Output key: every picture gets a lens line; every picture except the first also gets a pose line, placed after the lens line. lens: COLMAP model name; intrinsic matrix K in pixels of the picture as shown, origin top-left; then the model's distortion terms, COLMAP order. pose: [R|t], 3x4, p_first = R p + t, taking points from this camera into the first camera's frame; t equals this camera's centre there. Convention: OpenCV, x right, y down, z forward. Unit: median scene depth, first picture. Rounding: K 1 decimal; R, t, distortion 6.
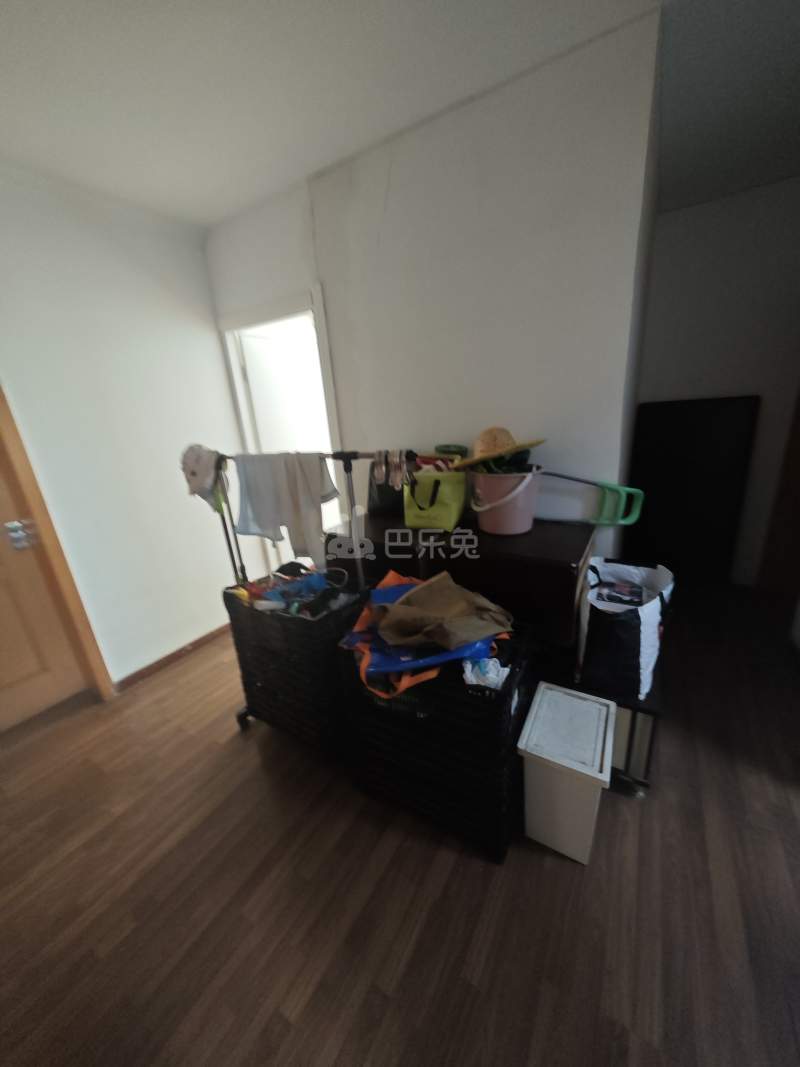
lens RADIAL K [[378.9, 0, 395.1], [0, 378.9, 534.1], [0, 0, 1]] dist [-0.000239, -0.000574]
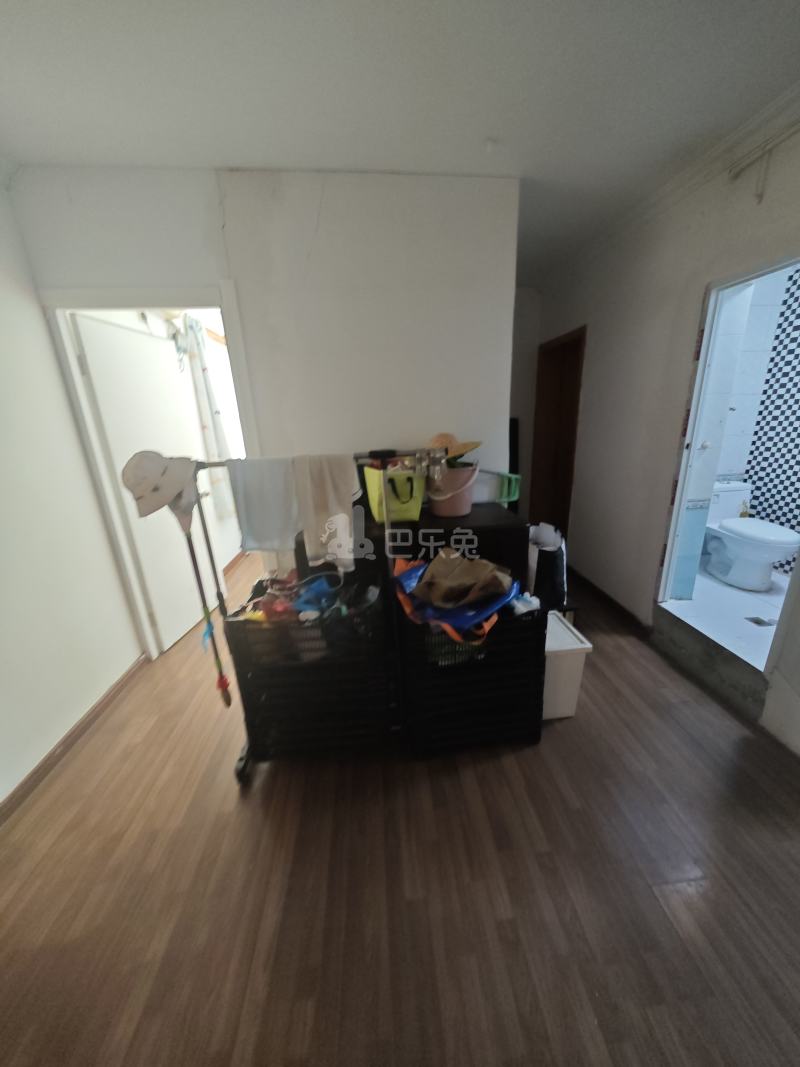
lens RADIAL K [[378.9, 0, 402.2], [0, 378.9, 537.4], [0, 0, 1]] dist [-0.000239, -0.000574]
pose [[0.801808, -0.146931, 0.579237, -0.646532], [0.169059, 0.985477, 0.015960, 0.019928], [-0.573170, 0.085128, 0.815003, 0.075650]]
